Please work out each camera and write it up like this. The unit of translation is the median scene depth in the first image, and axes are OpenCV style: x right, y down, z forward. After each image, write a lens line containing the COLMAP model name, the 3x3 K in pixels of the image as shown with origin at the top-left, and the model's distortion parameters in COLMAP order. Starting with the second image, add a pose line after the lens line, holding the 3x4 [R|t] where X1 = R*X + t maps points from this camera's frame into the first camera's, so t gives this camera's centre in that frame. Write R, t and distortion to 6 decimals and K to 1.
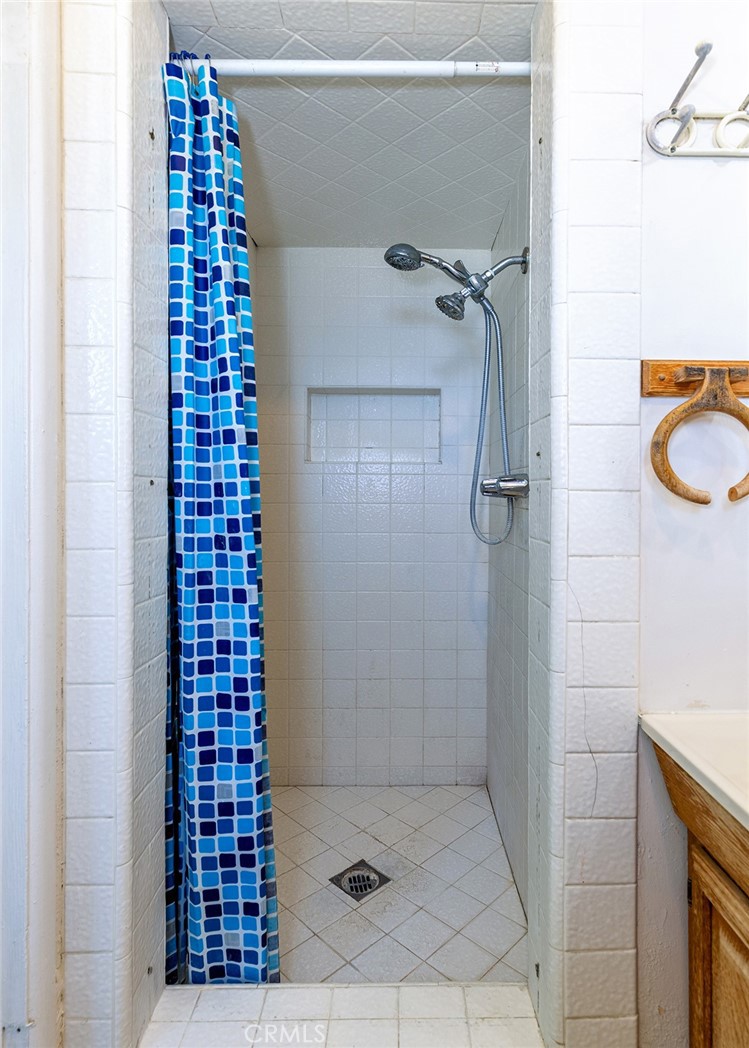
lens RADIAL K [[527.3, 0, 392.3], [0, 527.3, 501.4], [0, 0, 1]] dist [0.004659, 0.000080]
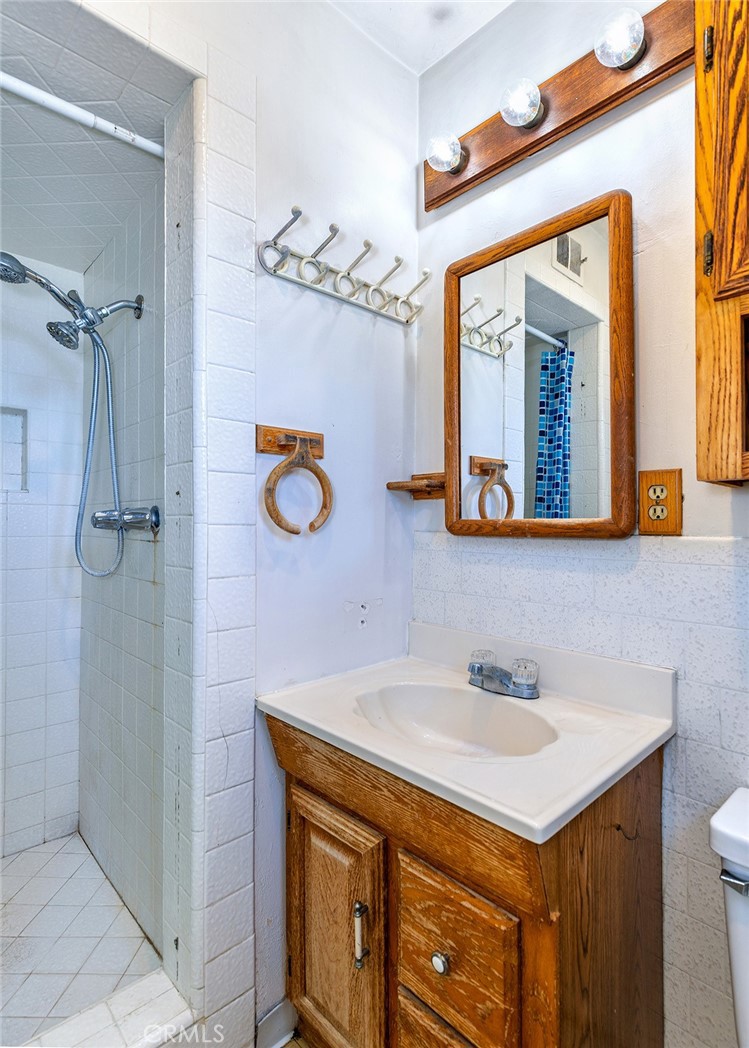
lens RADIAL K [[527.3, 0, 369.9], [0, 527.3, 525.3], [0, 0, 1]] dist [0.004659, 0.000080]
pose [[0.722856, -0.002898, 0.690992, -0.225141], [0.008794, 0.999949, -0.005005, -0.009906], [-0.690942, 0.009694, 0.722845, -0.131877]]
